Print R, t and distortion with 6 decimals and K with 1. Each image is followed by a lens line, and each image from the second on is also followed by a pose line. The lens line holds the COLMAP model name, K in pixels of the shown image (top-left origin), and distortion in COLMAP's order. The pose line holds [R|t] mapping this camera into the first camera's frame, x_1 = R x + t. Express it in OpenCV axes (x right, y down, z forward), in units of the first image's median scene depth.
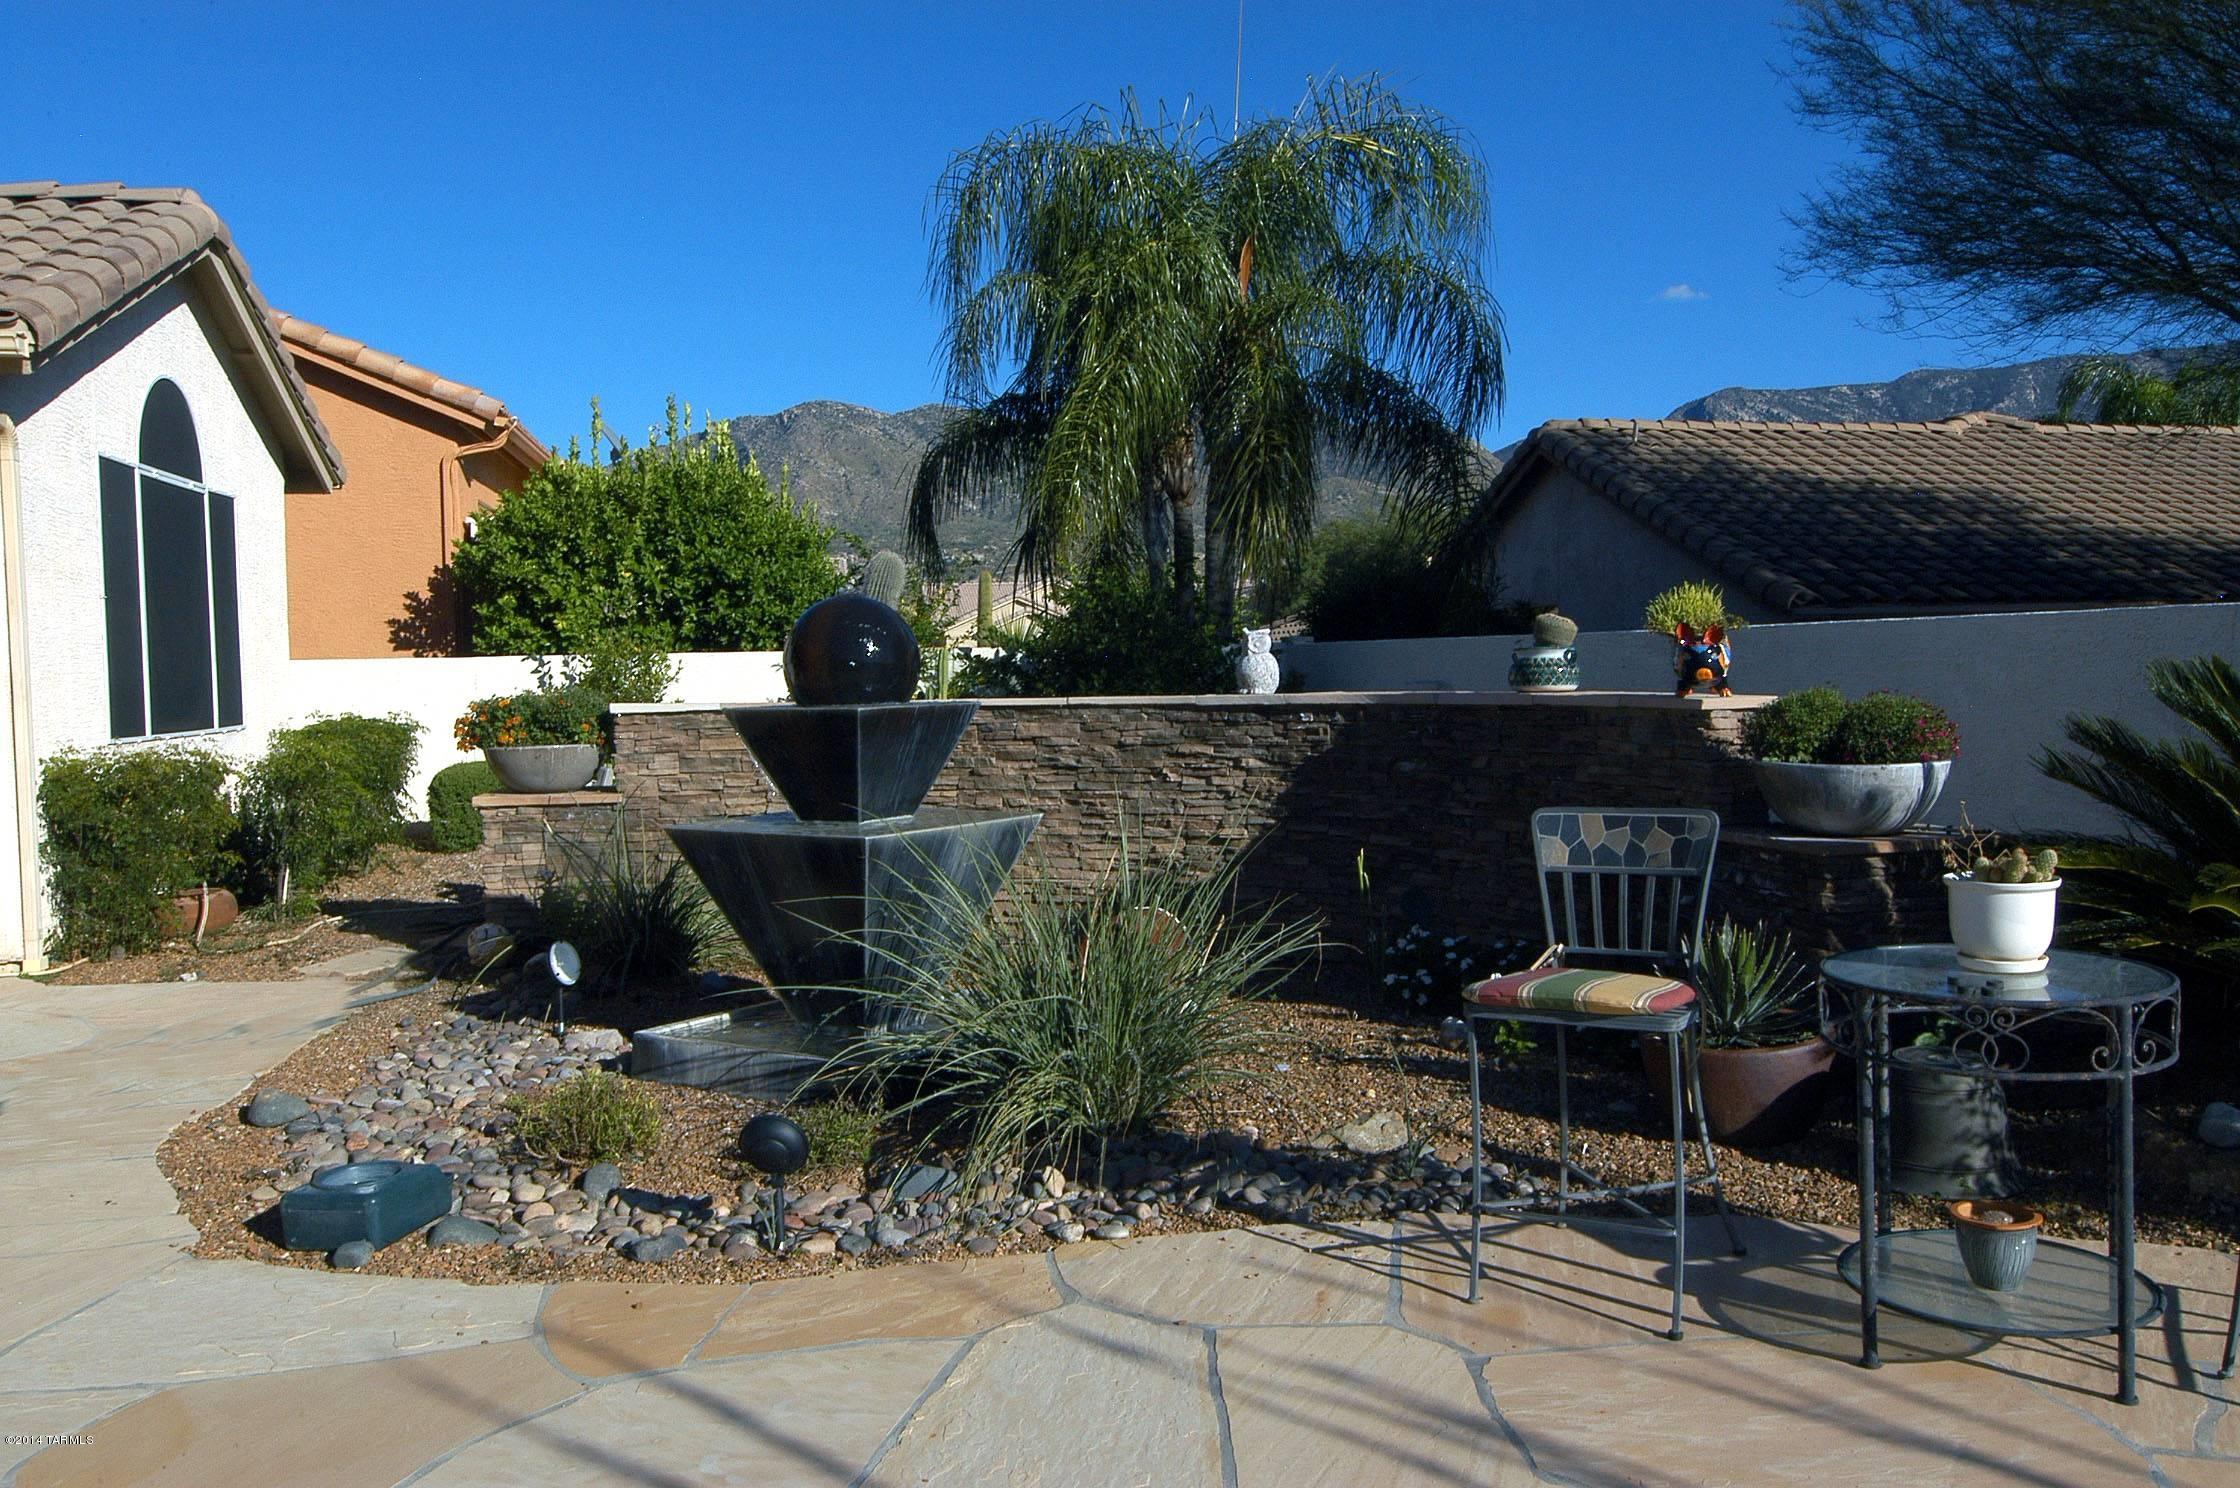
lens RADIAL K [[1766.5, 0, 1123.7], [0, 1766.5, 736.3], [0, 0, 1]] dist [0.004846, -0.005460]
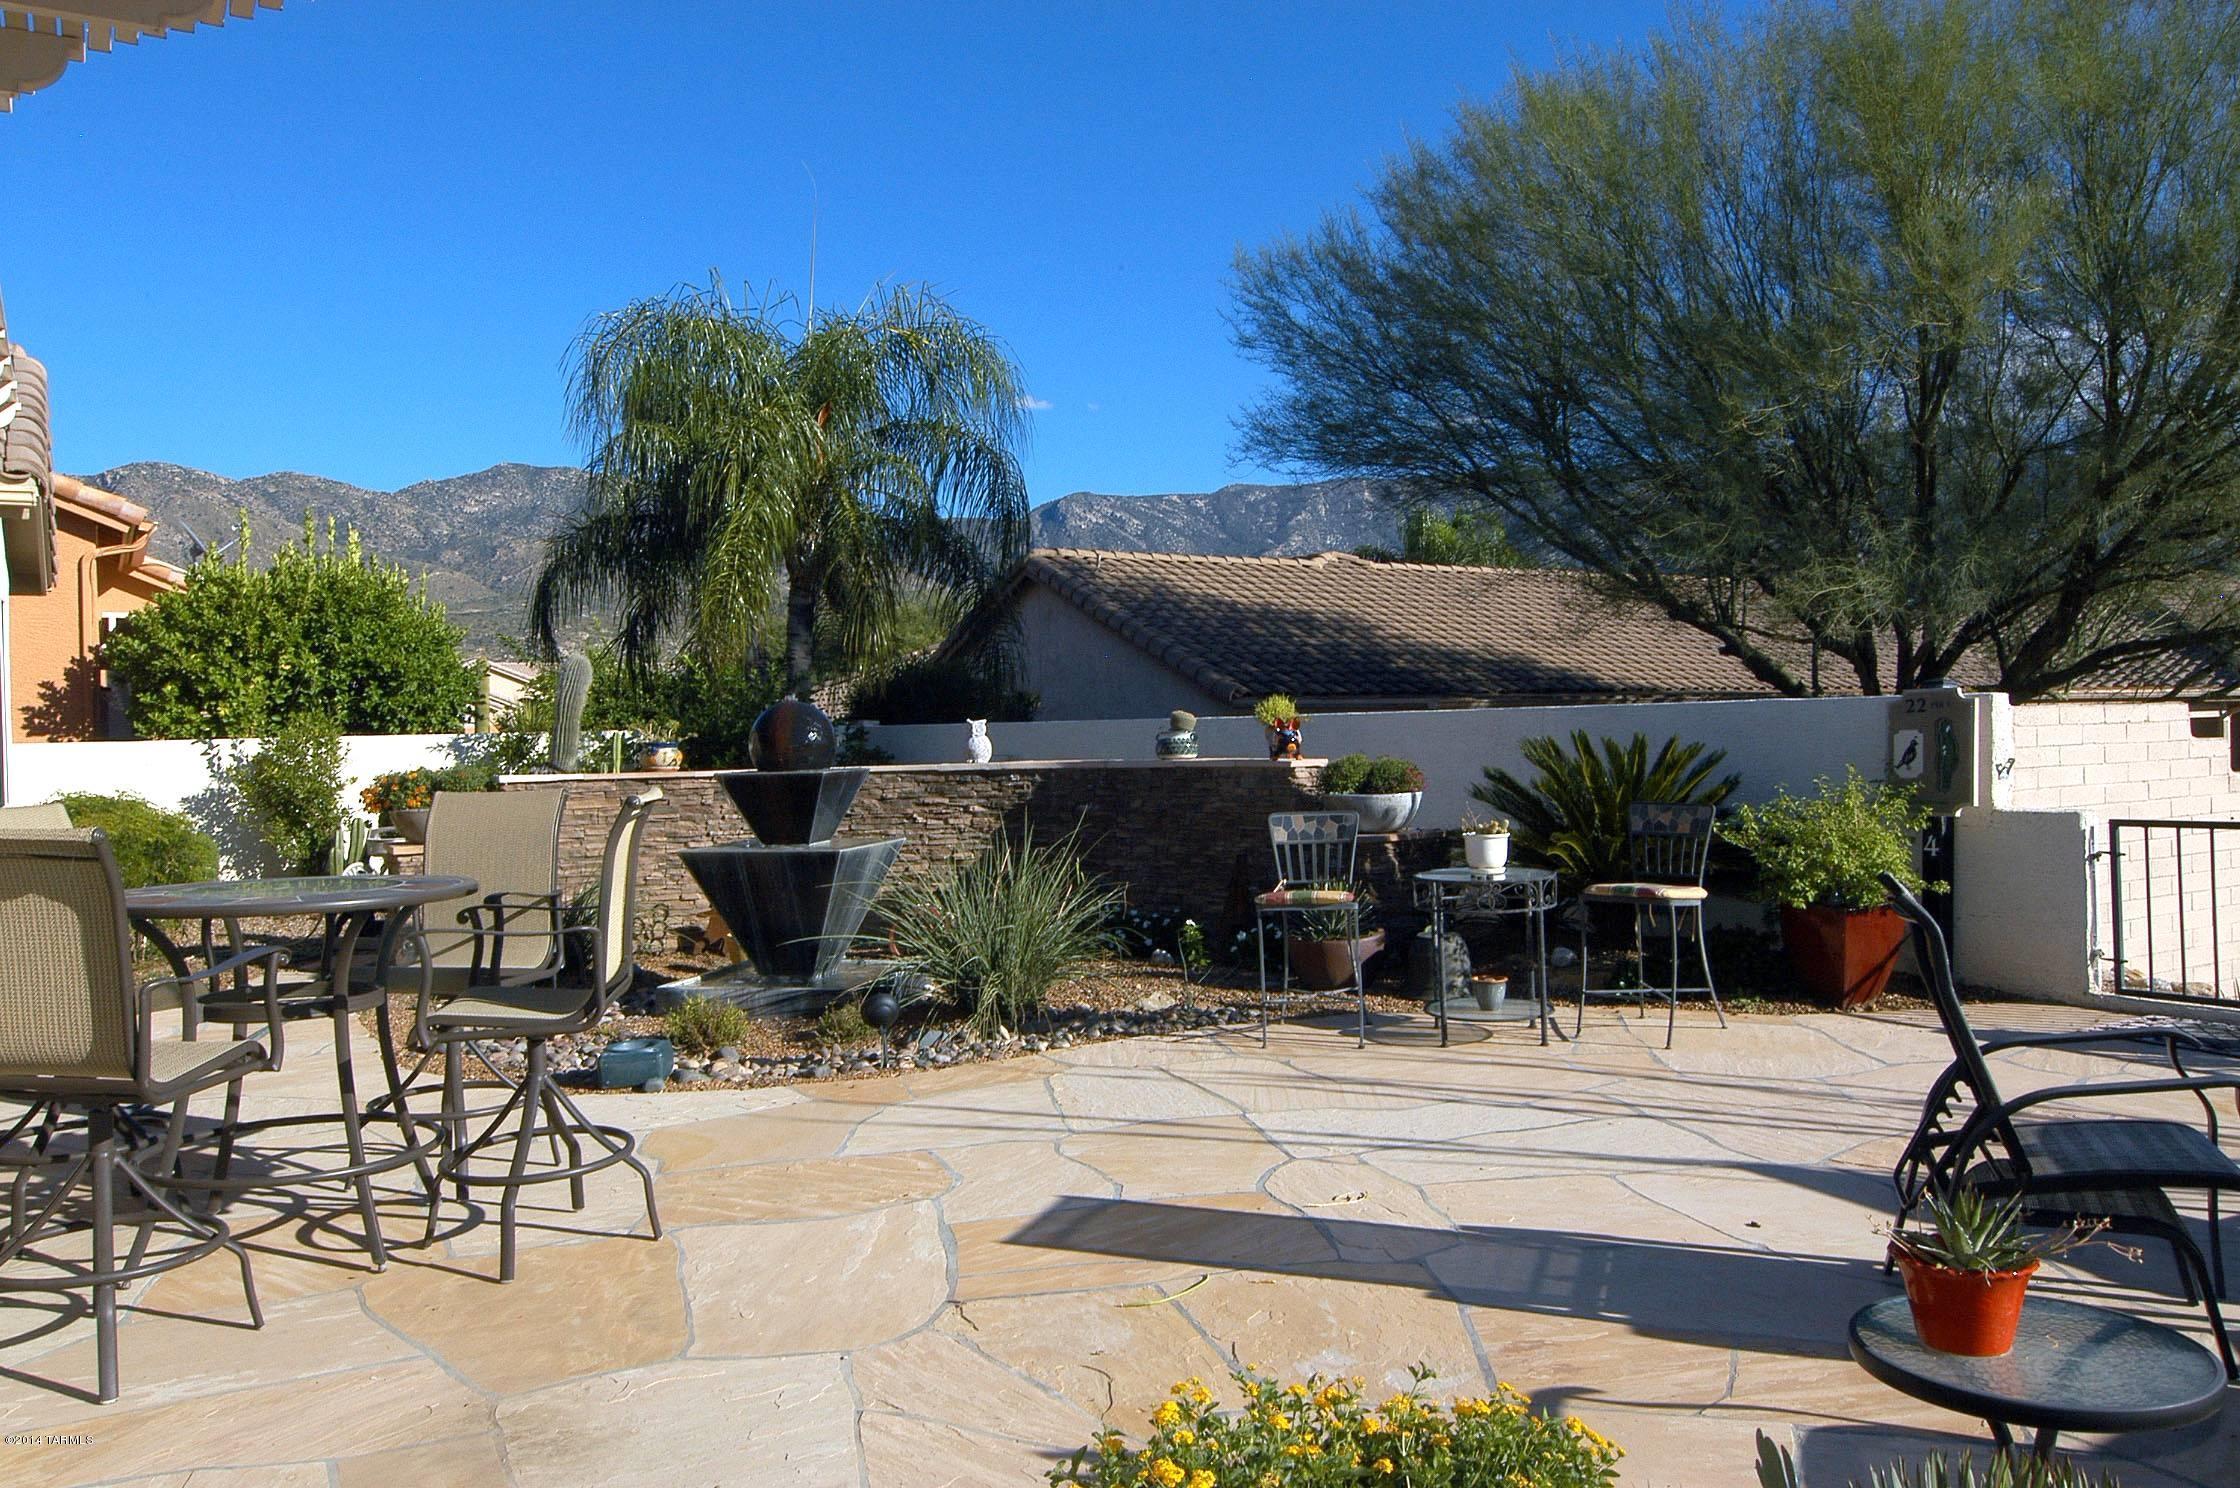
lens RADIAL K [[1691.4, 0, 1120.0], [0, 1691.4, 744.0], [0, 0, 1]] dist [0.001892, -0.004501]
pose [[0.938754, -0.006449, 0.344527, -0.156708], [0.020057, 0.999152, -0.035949, 0.007259], [-0.344003, 0.040657, 0.938088, -0.200299]]
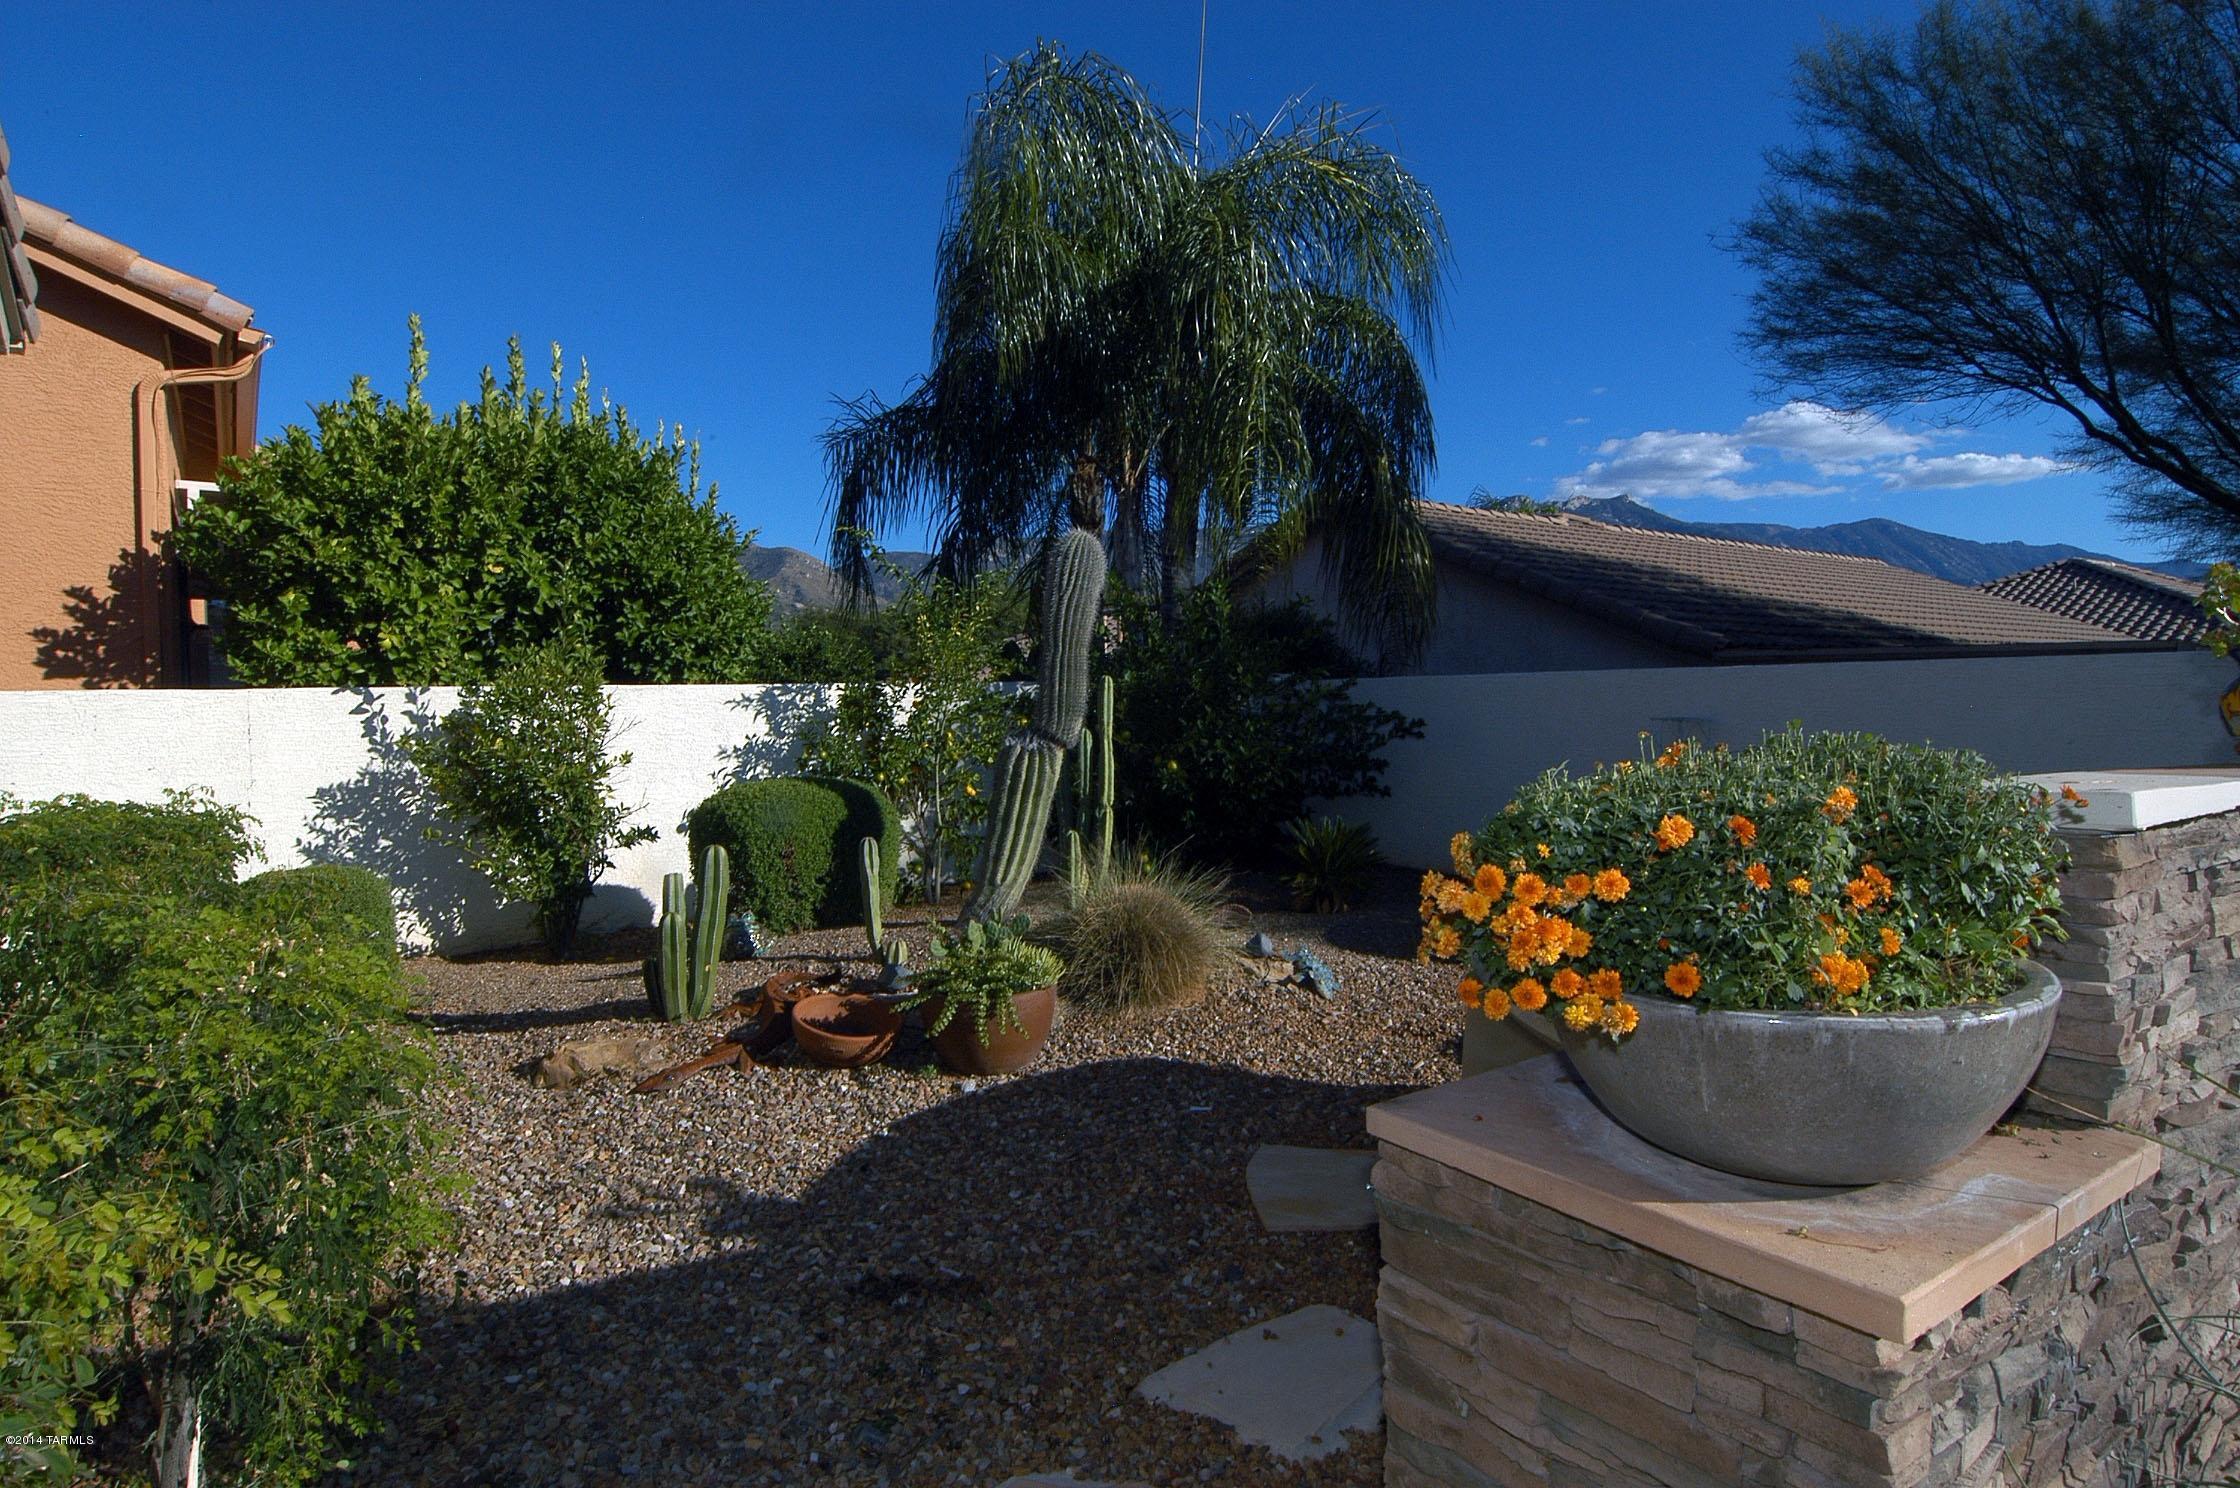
lens RADIAL K [[1206.6, 0, 1144.5], [0, 1206.6, 741.6], [0, 0, 1]] dist [-0.007707, -0.010043]
pose [[0.898533, -0.010466, 0.438782, -0.265411], [0.017247, 0.999785, -0.011472, -0.015667], [-0.438568, 0.017876, 0.898520, 0.481679]]
